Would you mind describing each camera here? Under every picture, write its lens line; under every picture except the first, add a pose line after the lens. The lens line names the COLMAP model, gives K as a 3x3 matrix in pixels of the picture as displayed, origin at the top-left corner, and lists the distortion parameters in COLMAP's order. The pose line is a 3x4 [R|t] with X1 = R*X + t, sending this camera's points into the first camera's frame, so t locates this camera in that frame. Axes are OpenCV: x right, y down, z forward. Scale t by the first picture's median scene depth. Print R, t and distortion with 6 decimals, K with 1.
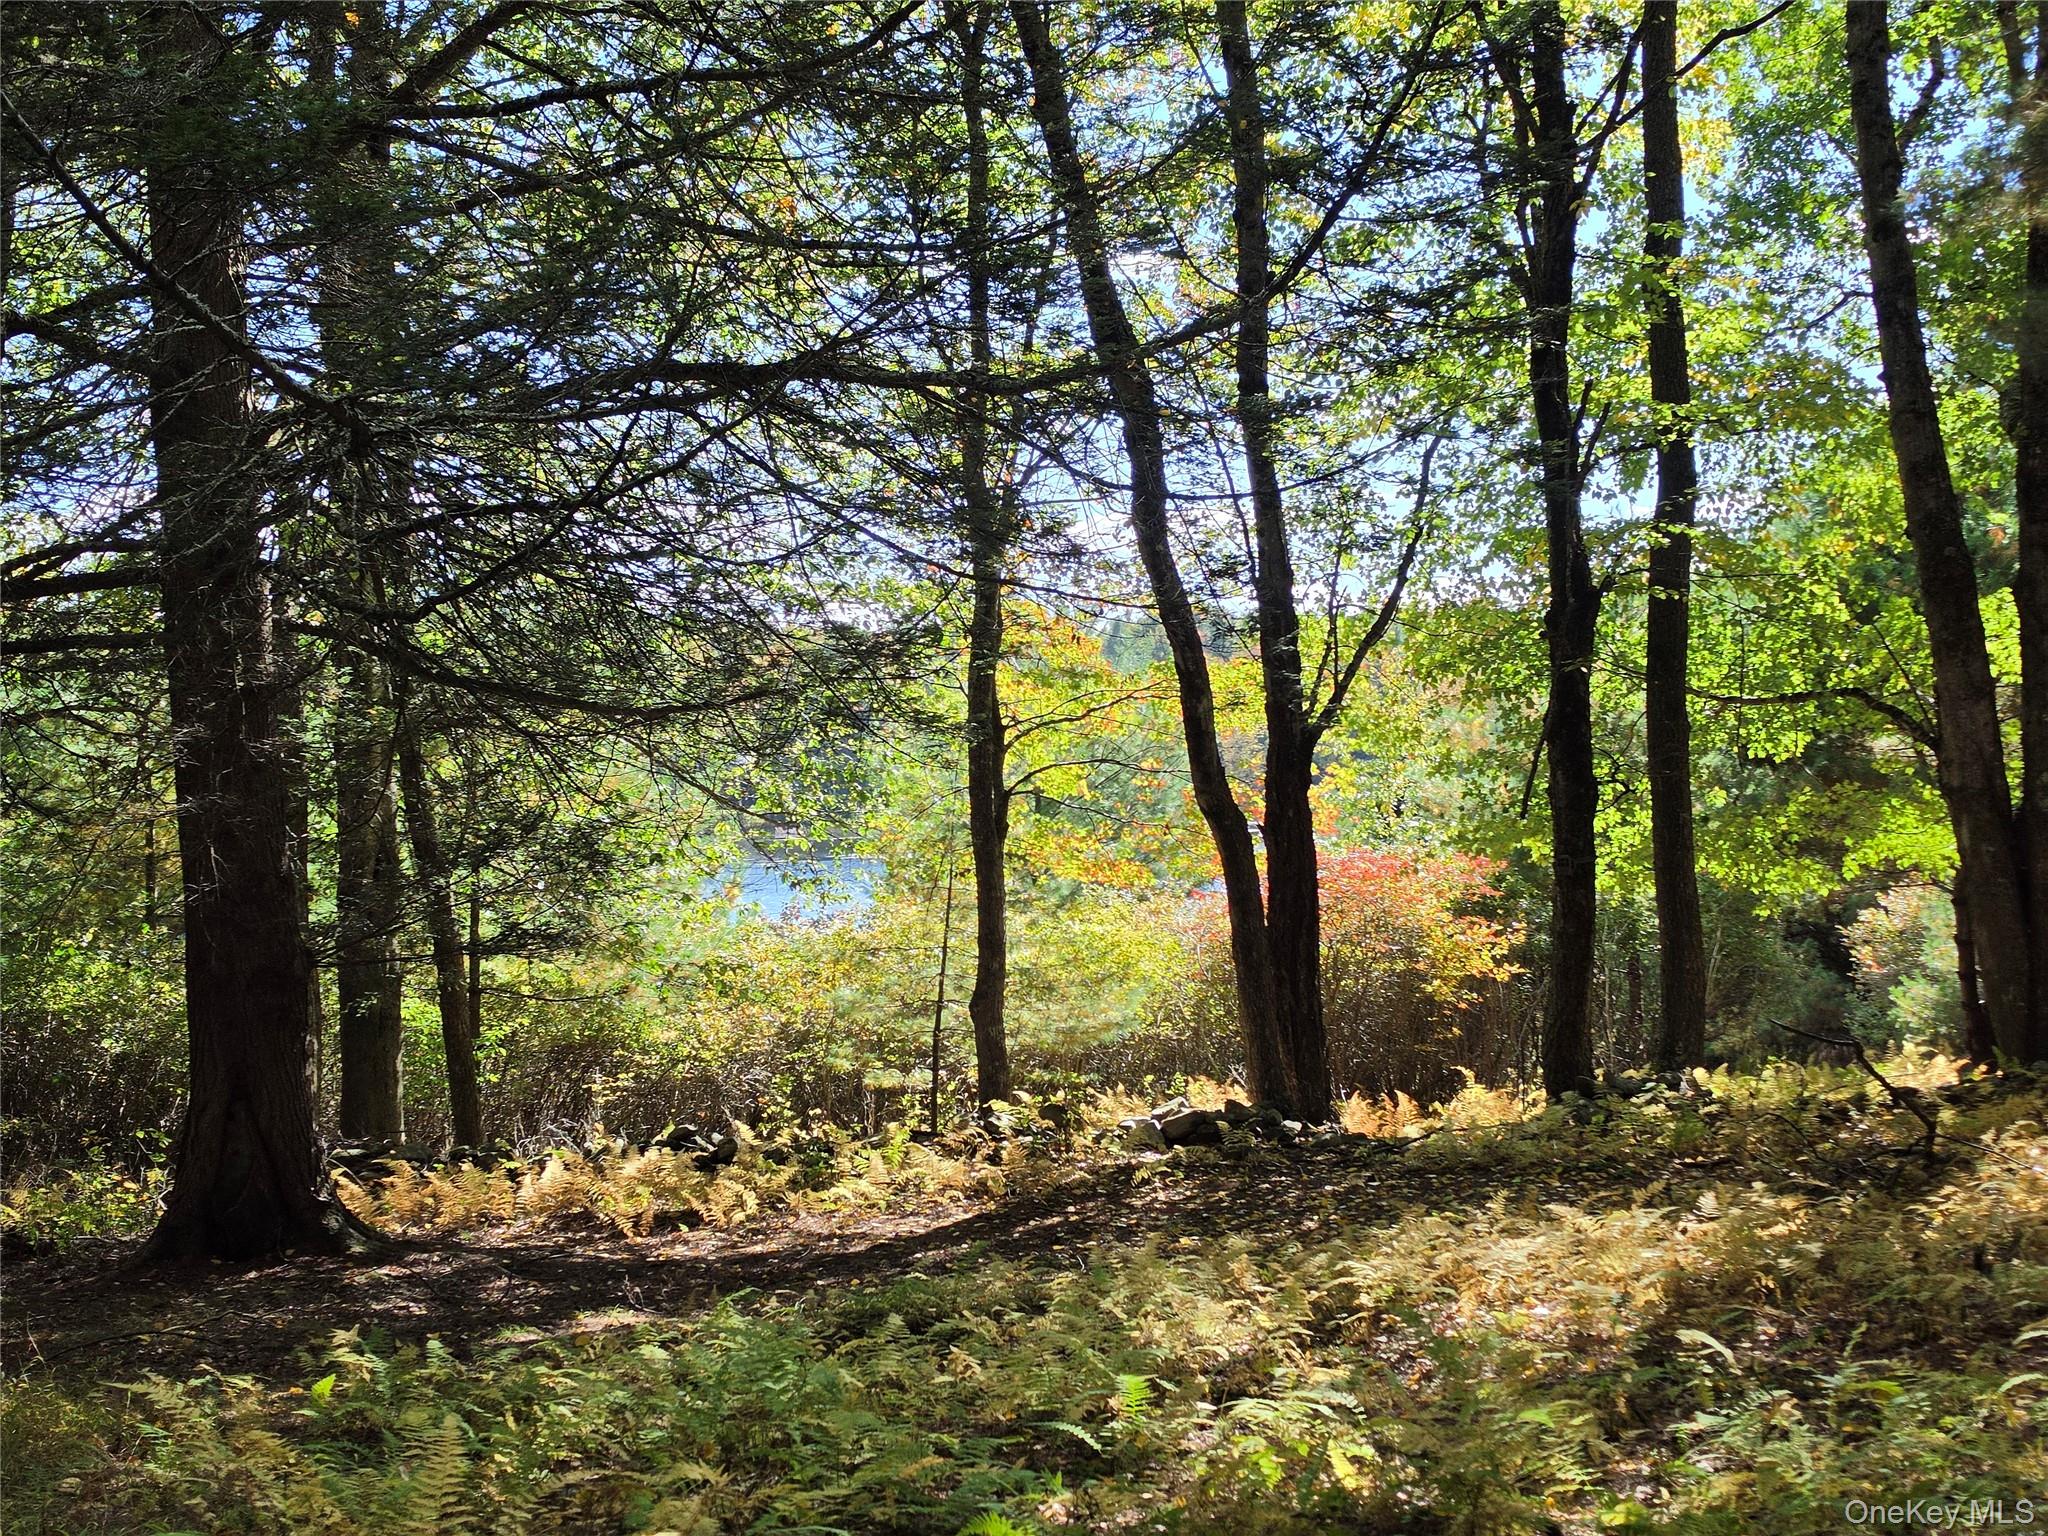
lens RADIAL K [[2775.4, 0, 1028.2], [0, 2775.4, 756.1], [0, 0, 1]] dist [0.241975, -0.838869]
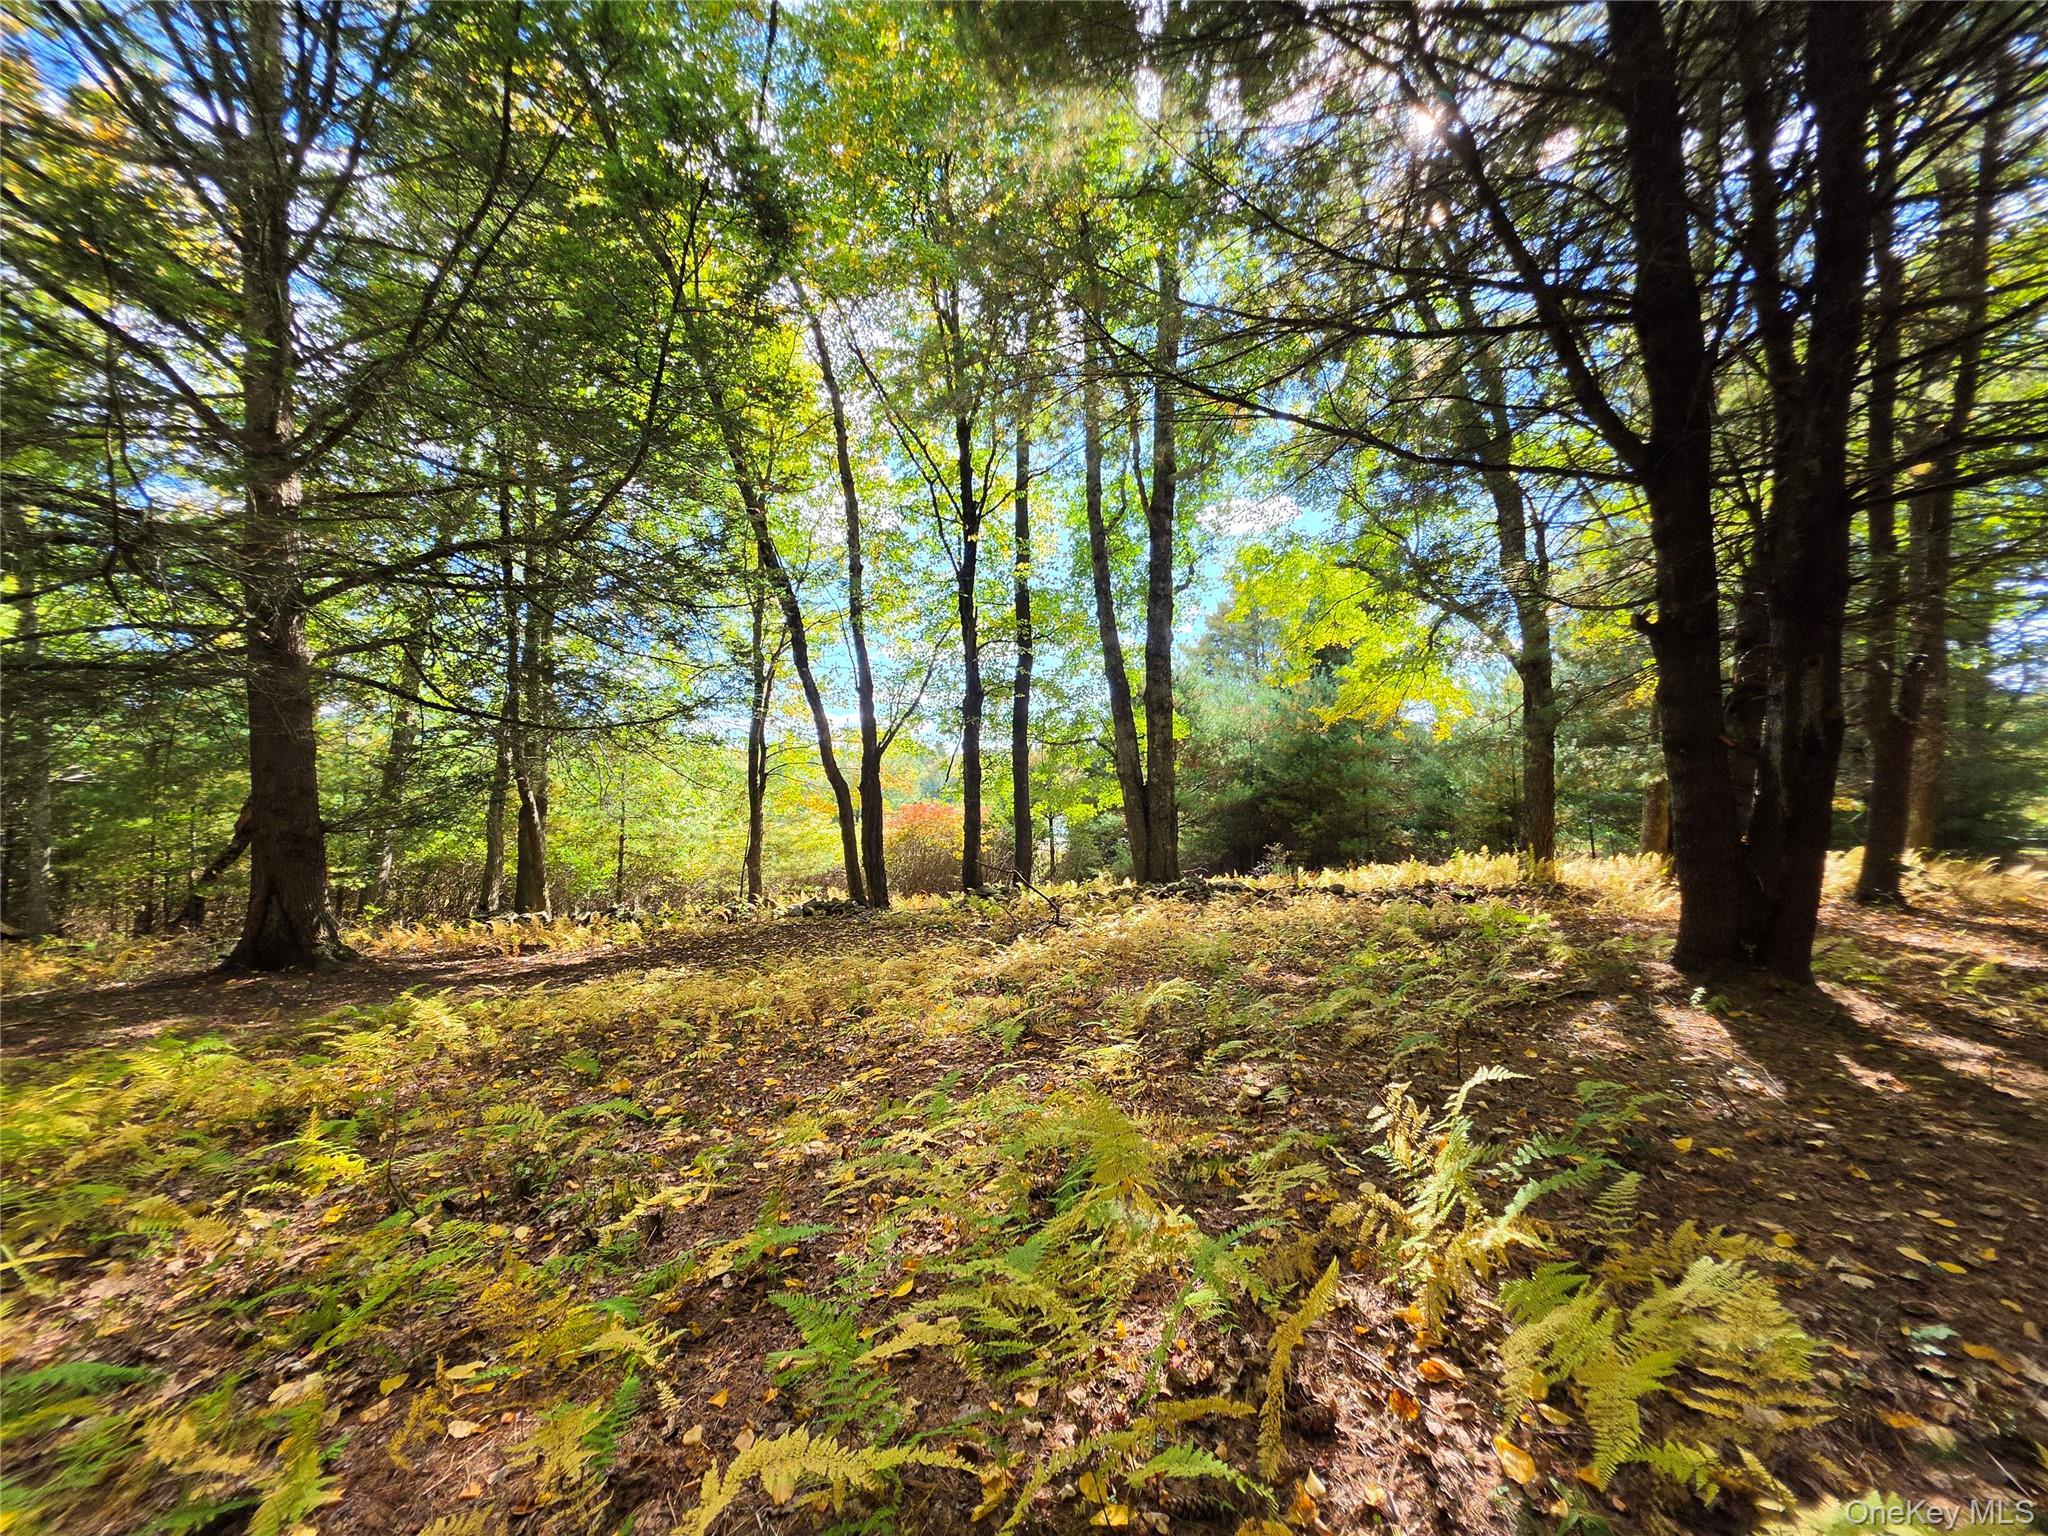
lens RADIAL K [[815.0, 0, 1021.0], [0, 815.0, 766.4], [0, 0, 1]] dist [-0.003815, 0.002168]
pose [[0.996055, 0.015661, 0.087348, 0.164865], [-0.012723, 0.999338, -0.034092, 0.028757], [-0.087824, 0.032846, 0.995594, 0.258361]]
